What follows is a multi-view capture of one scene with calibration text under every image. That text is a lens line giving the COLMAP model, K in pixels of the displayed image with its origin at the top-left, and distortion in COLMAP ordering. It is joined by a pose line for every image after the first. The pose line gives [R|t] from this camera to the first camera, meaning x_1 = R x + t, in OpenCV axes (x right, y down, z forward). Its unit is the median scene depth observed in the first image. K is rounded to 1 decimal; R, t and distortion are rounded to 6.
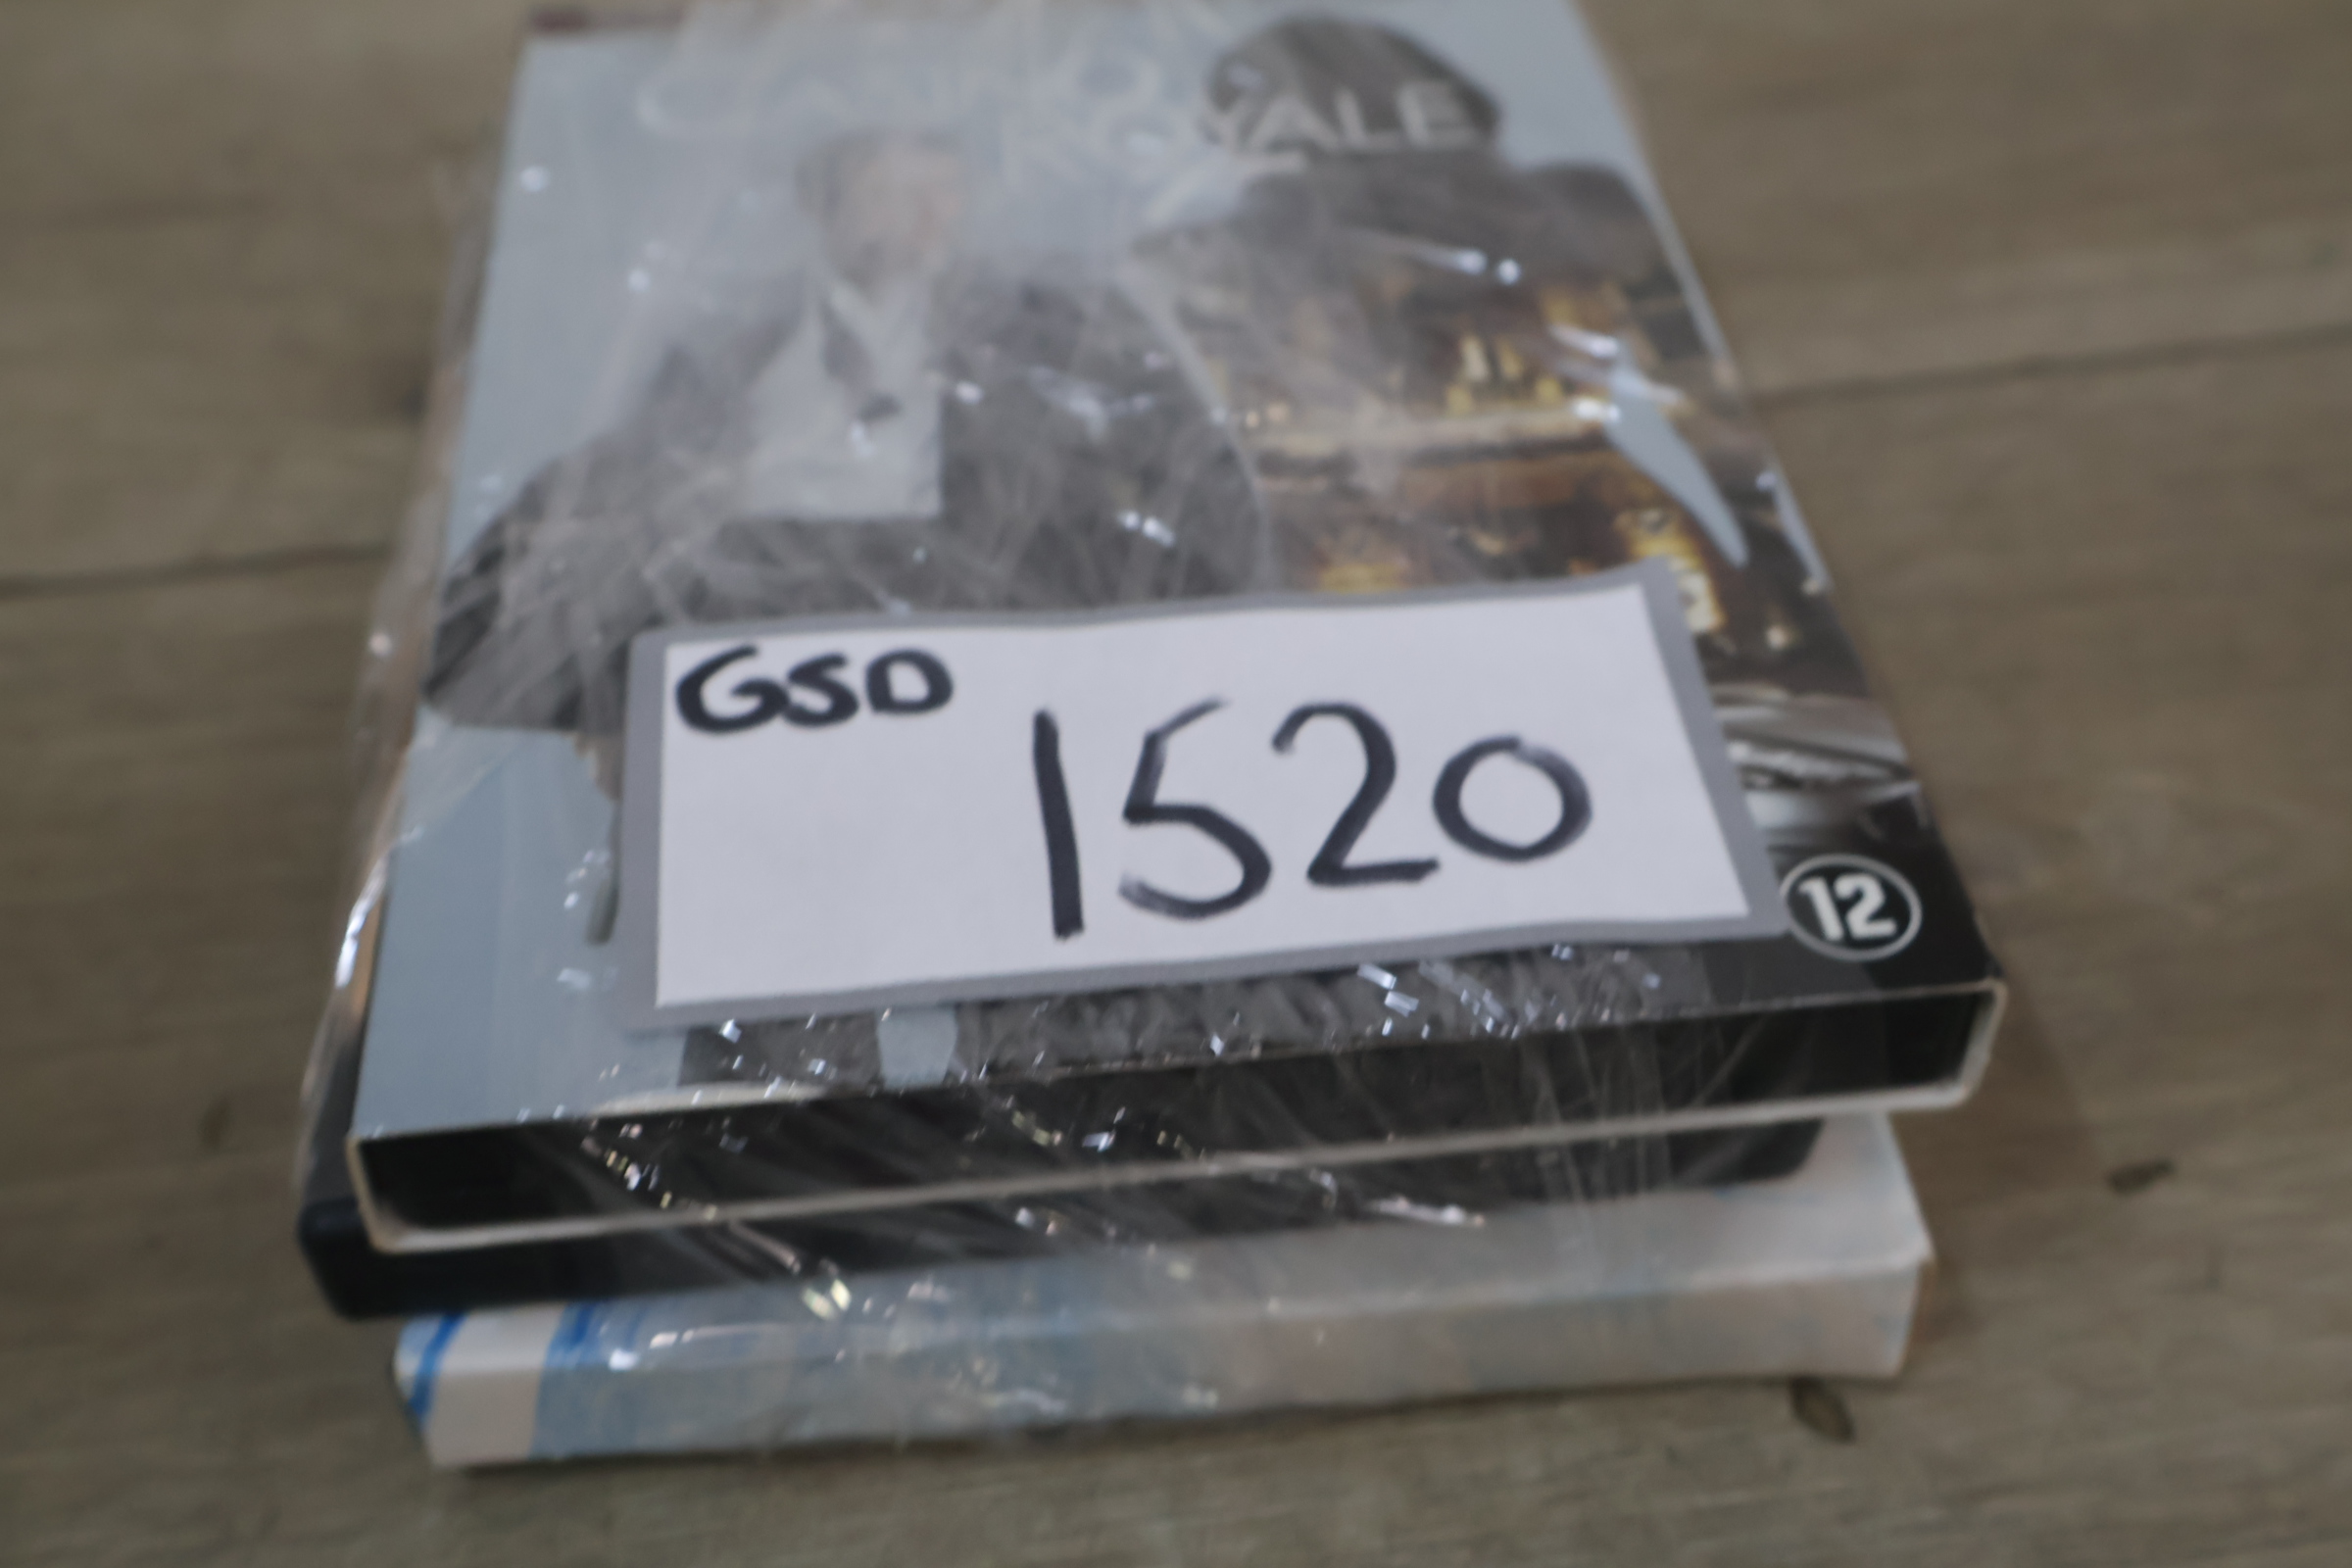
lens RADIAL K [[2563.8, 0, 1176.0], [0, 2563.8, 784.0], [0, 0, 1]] dist [-0.009360, -0.008567]
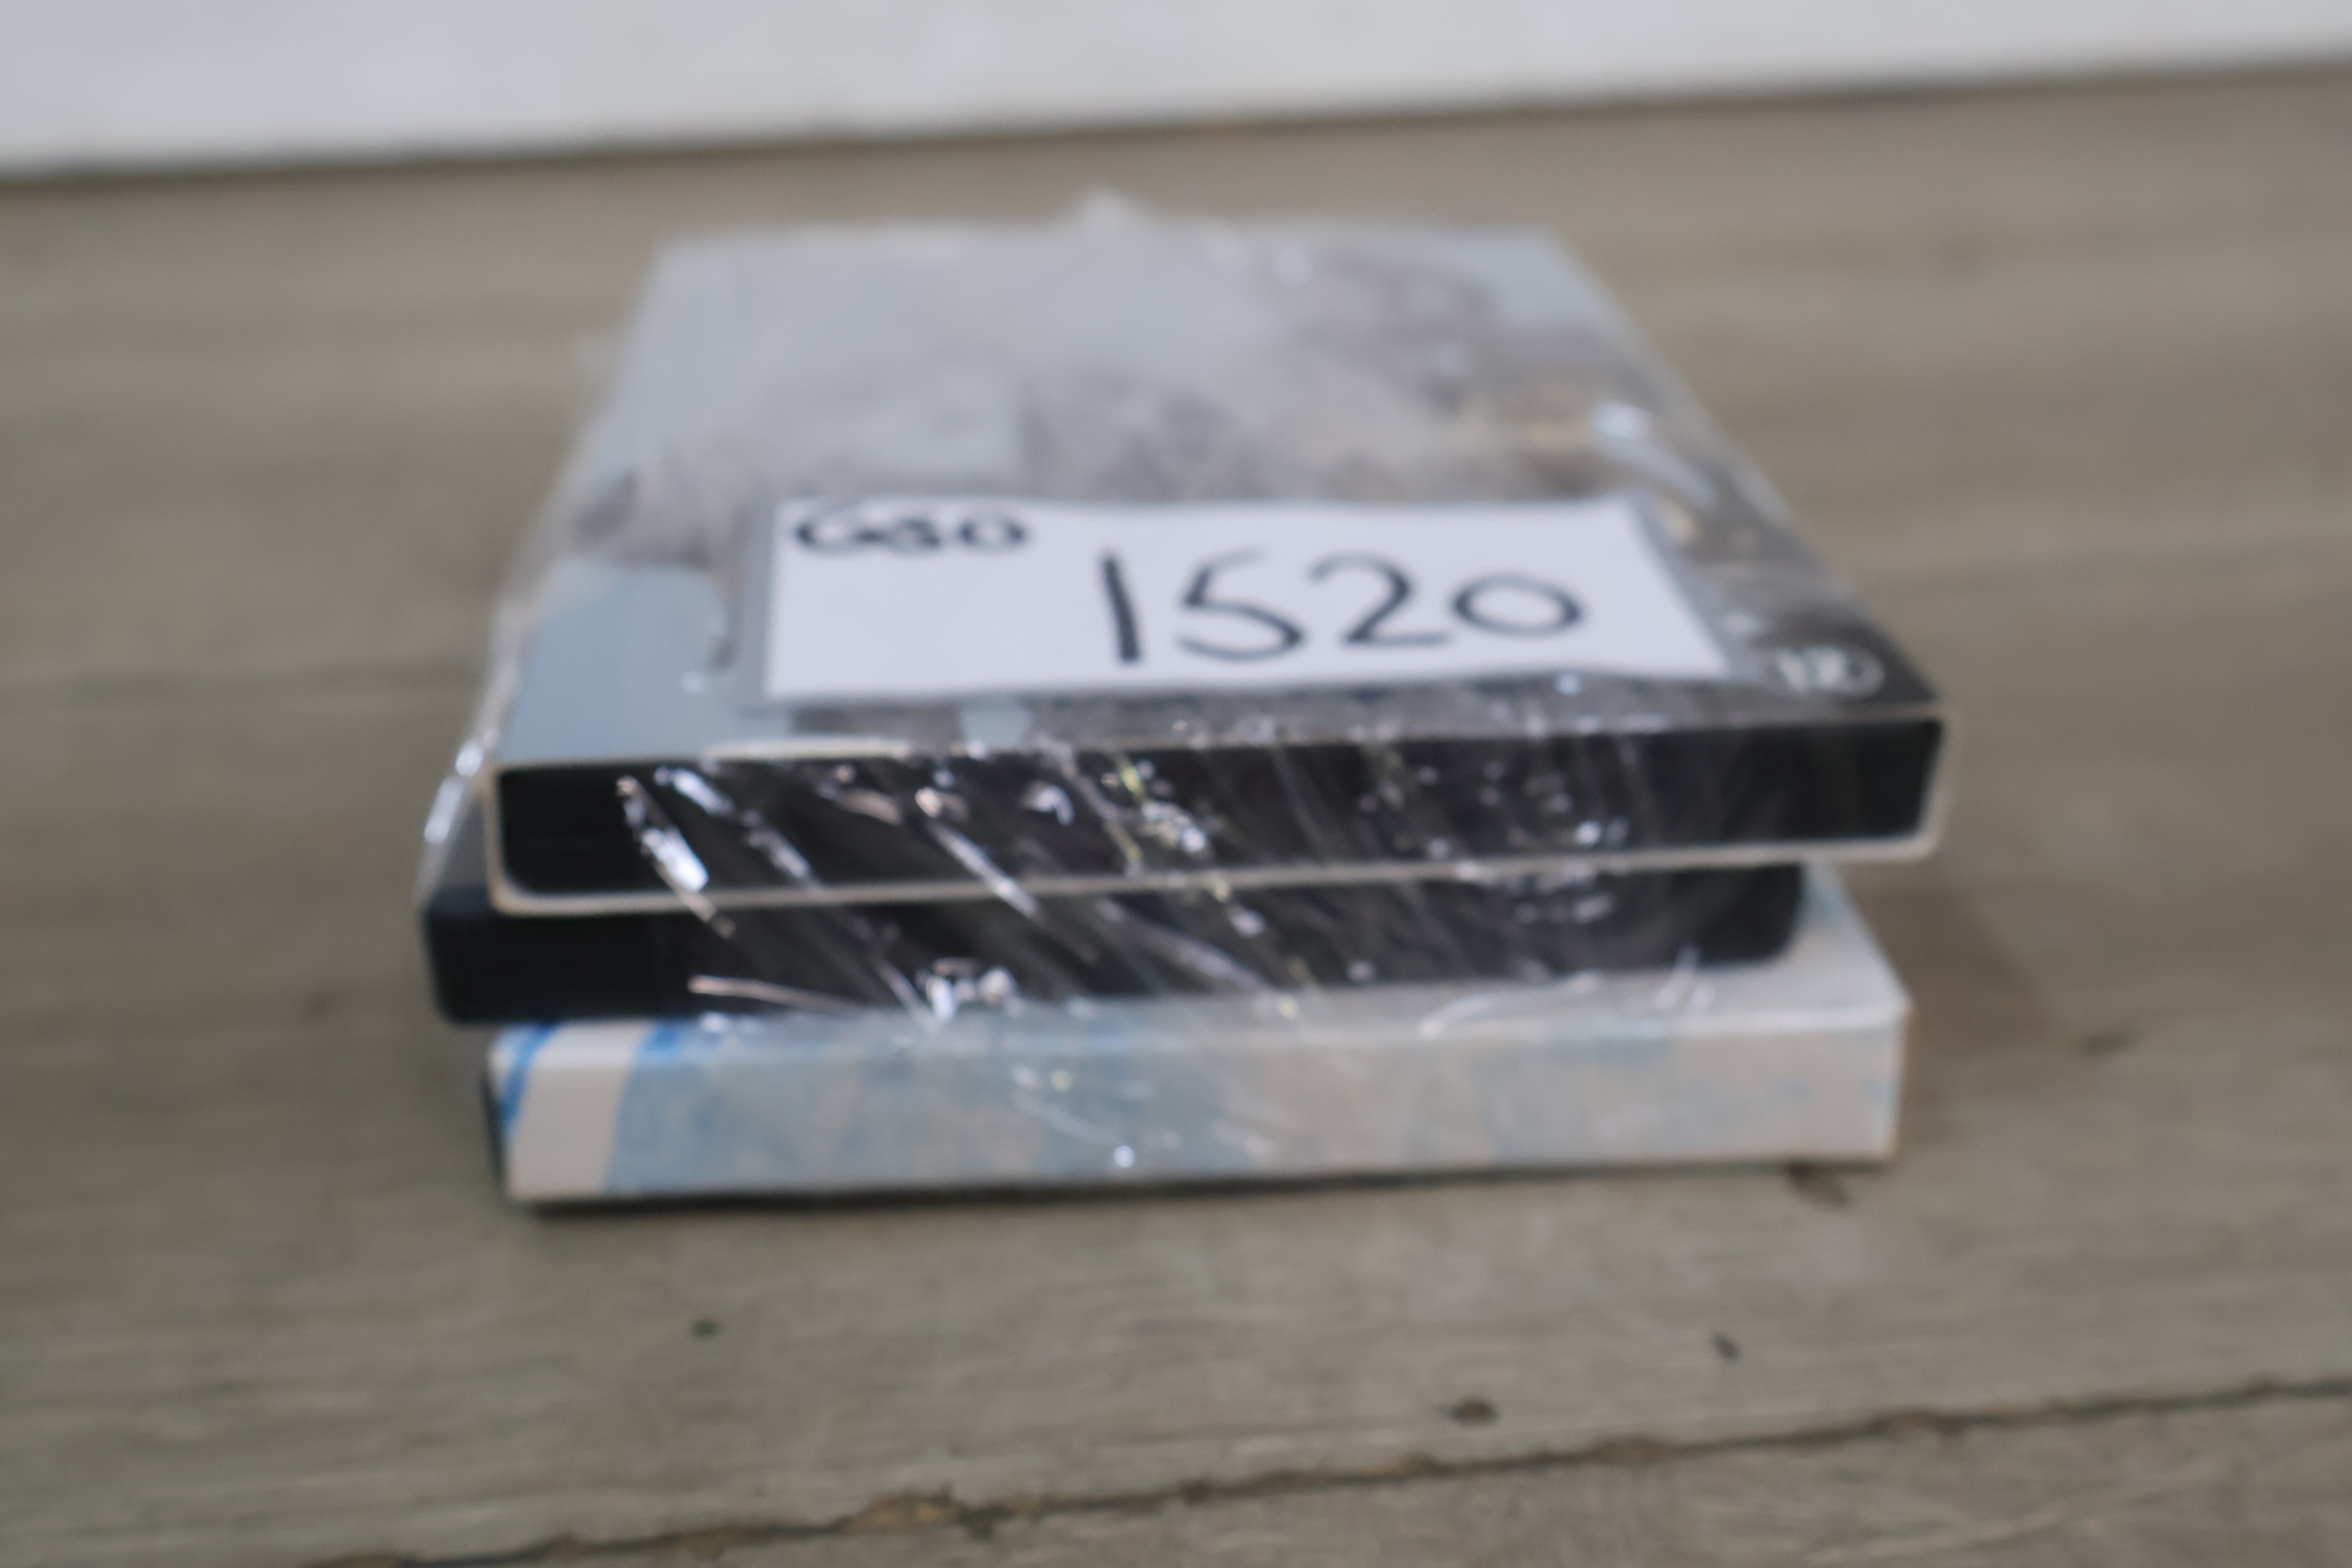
lens RADIAL K [[2563.8, 0, 1176.0], [0, 2563.8, 784.0], [0, 0, 1]] dist [-0.009360, -0.008567]
pose [[0.999693, 0.024242, -0.005160, -0.013359], [-0.024667, 0.952836, -0.302482, 0.421278], [-0.002416, 0.302516, 0.953141, -0.065763]]
